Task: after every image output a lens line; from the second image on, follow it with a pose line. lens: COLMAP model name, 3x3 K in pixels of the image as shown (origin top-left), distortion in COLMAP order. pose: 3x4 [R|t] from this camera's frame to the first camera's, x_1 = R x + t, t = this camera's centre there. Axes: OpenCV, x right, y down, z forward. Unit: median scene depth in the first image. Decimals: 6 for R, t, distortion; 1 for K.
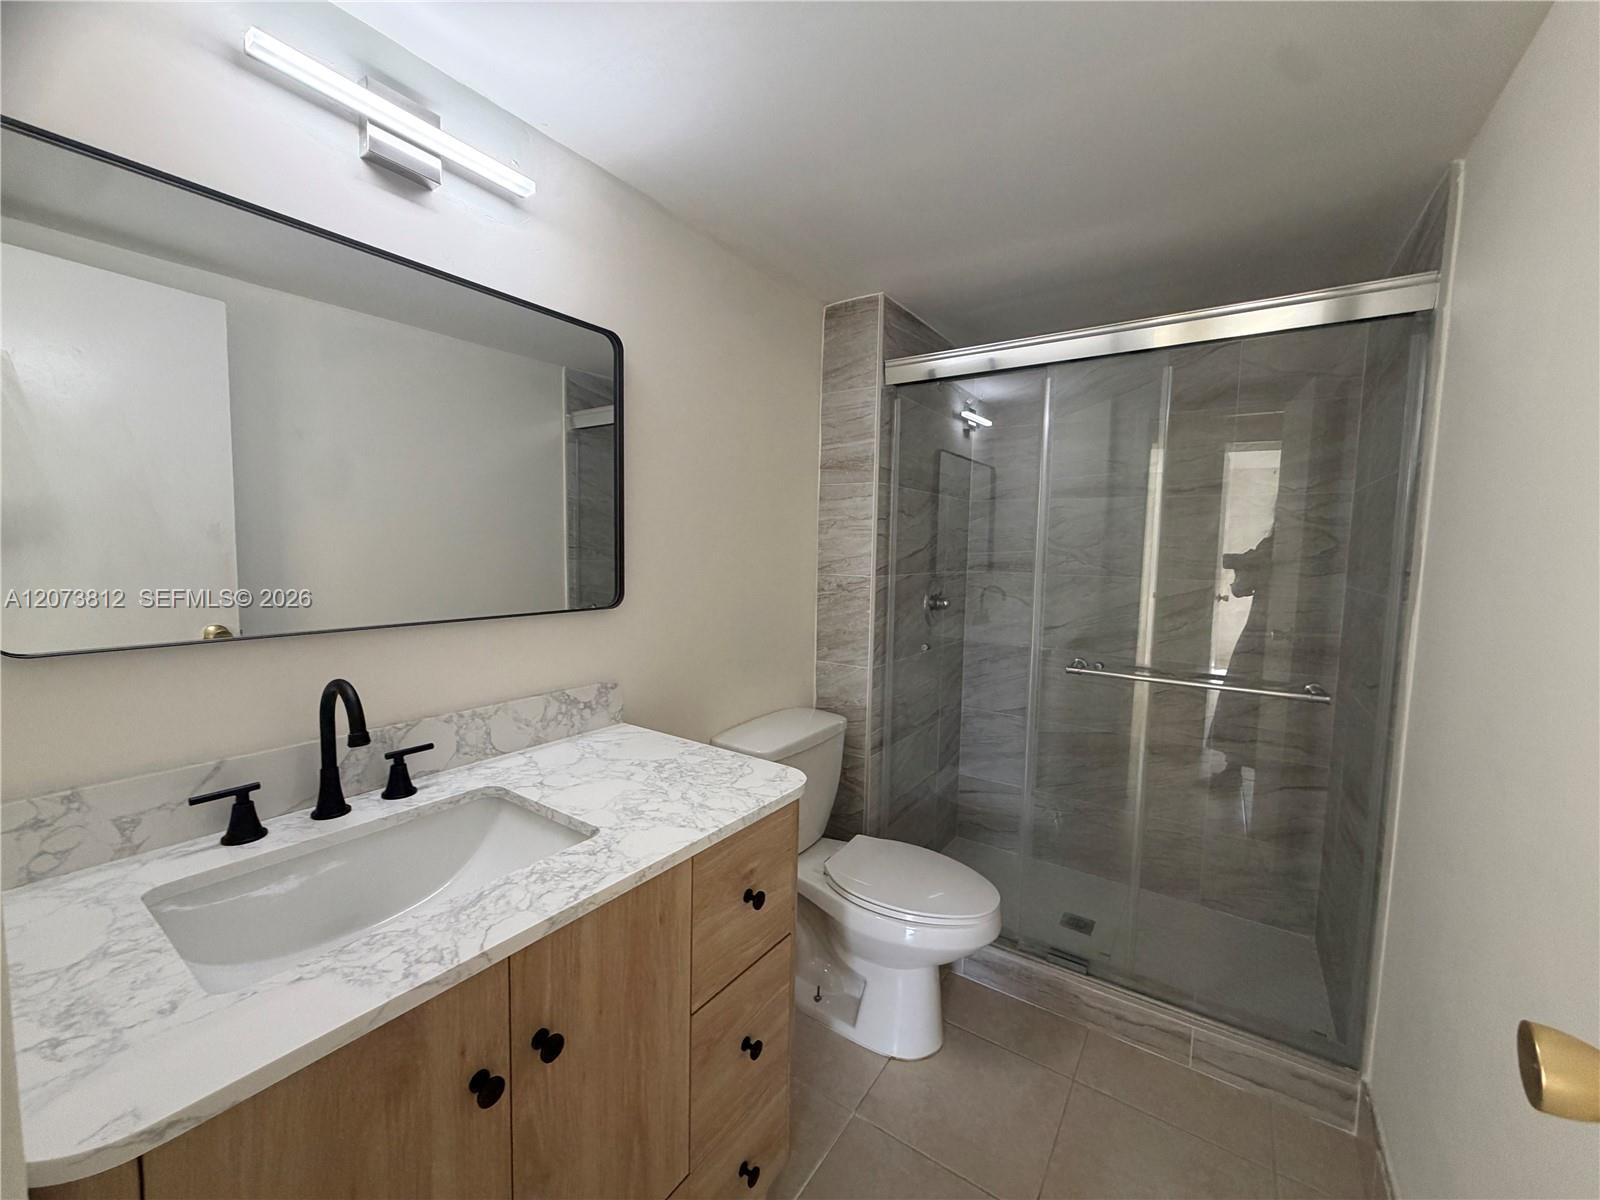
lens RADIAL K [[635.9, 0, 793.7], [0, 635.9, 595.9], [0, 0, 1]] dist [-0.000639, 0.000154]
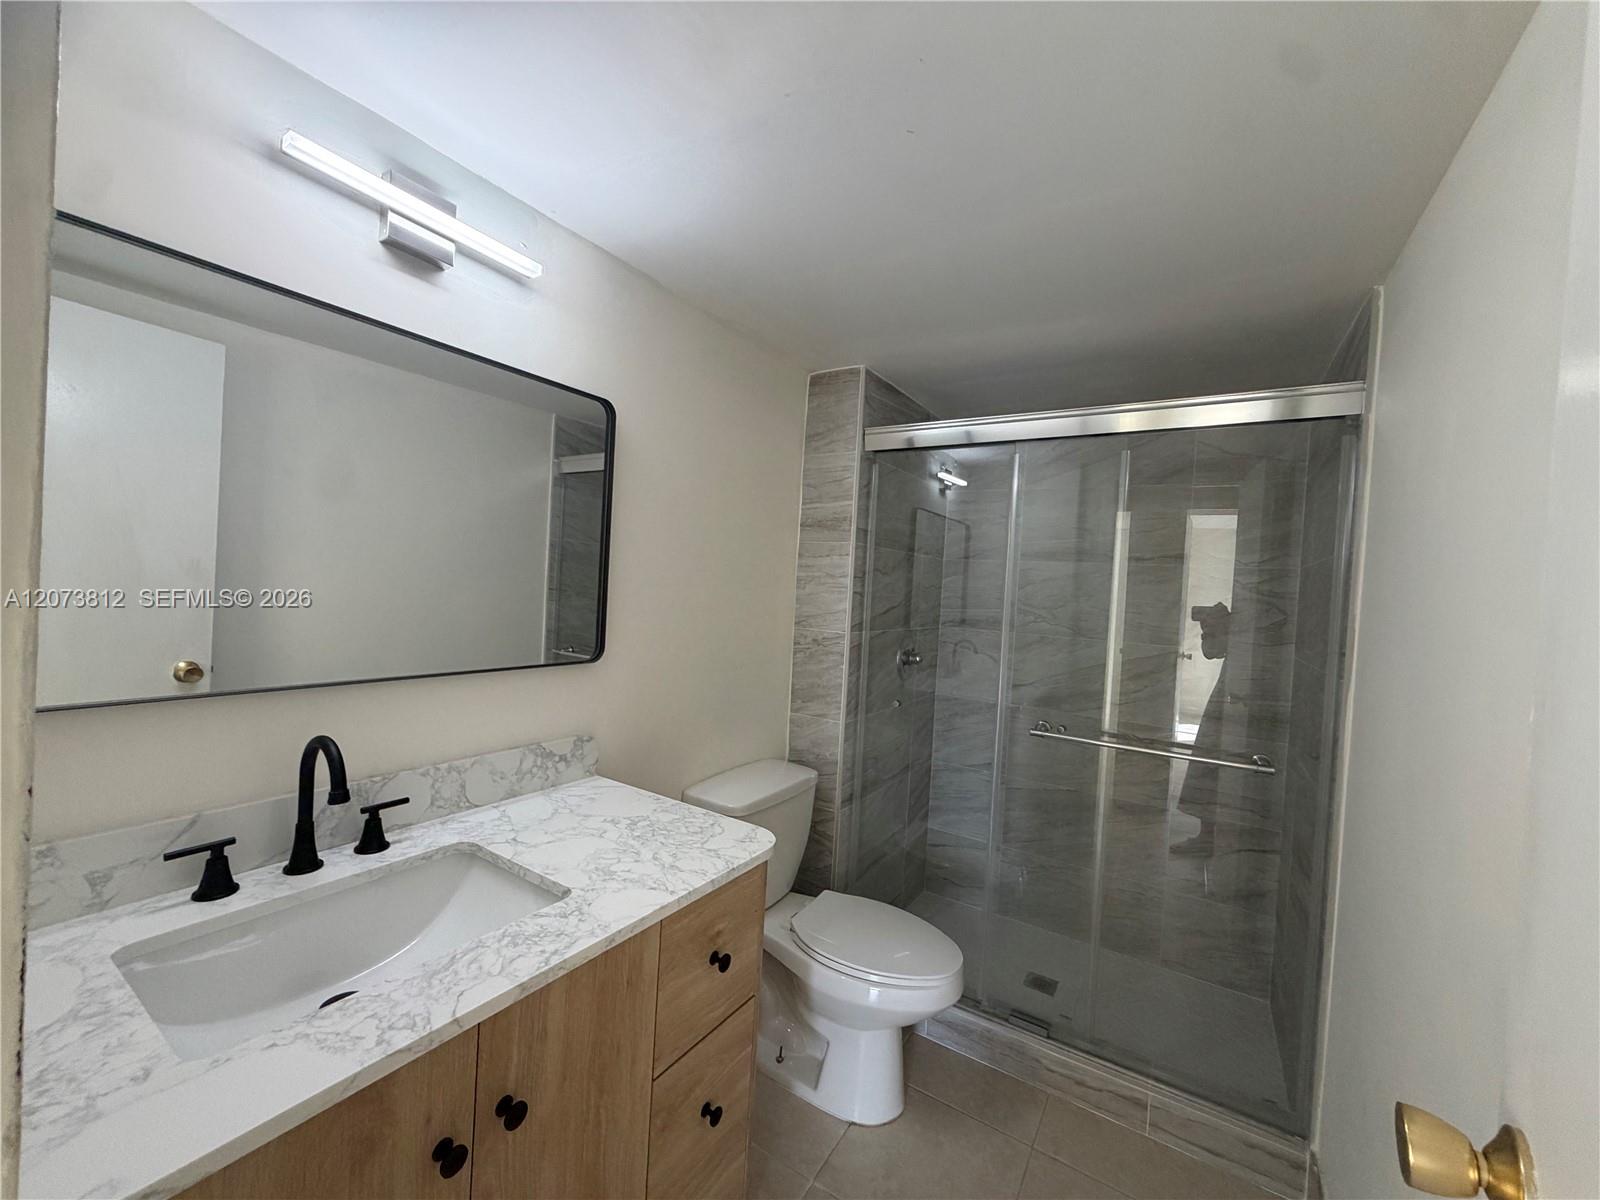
lens RADIAL K [[638.0, 0, 794.8], [0, 638.0, 594.4], [0, 0, 1]] dist [-0.001080, 0.000510]
pose [[0.998750, 0.035743, 0.034941, 0.000550], [-0.033609, 0.997639, -0.059883, -0.038859], [-0.036999, 0.058634, 0.997594, -0.043495]]
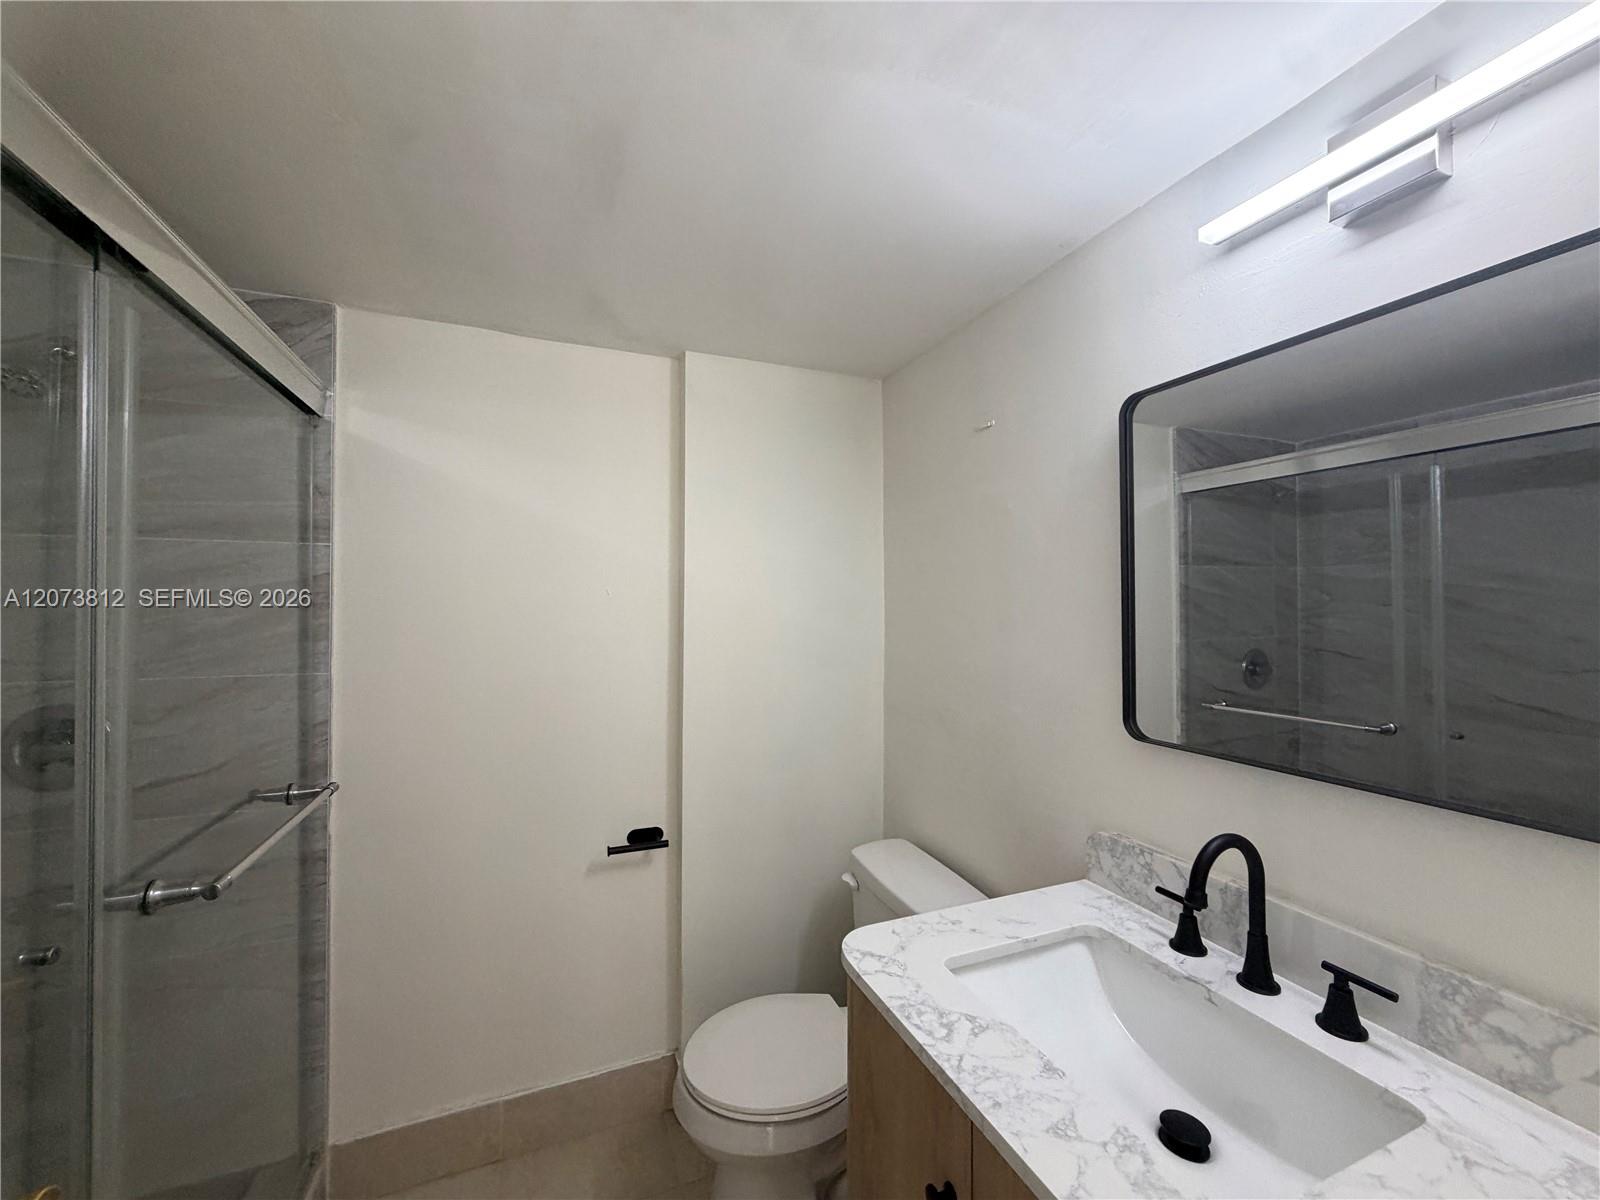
lens RADIAL K [[635.9, 0, 793.7], [0, 635.9, 595.9], [0, 0, 1]] dist [-0.000639, 0.000154]
pose [[-0.551115, -0.037721, -0.833576, 0.273343], [-0.075799, 0.997111, 0.004993, -0.109221], [0.830980, 0.065936, -0.552382, 0.620465]]
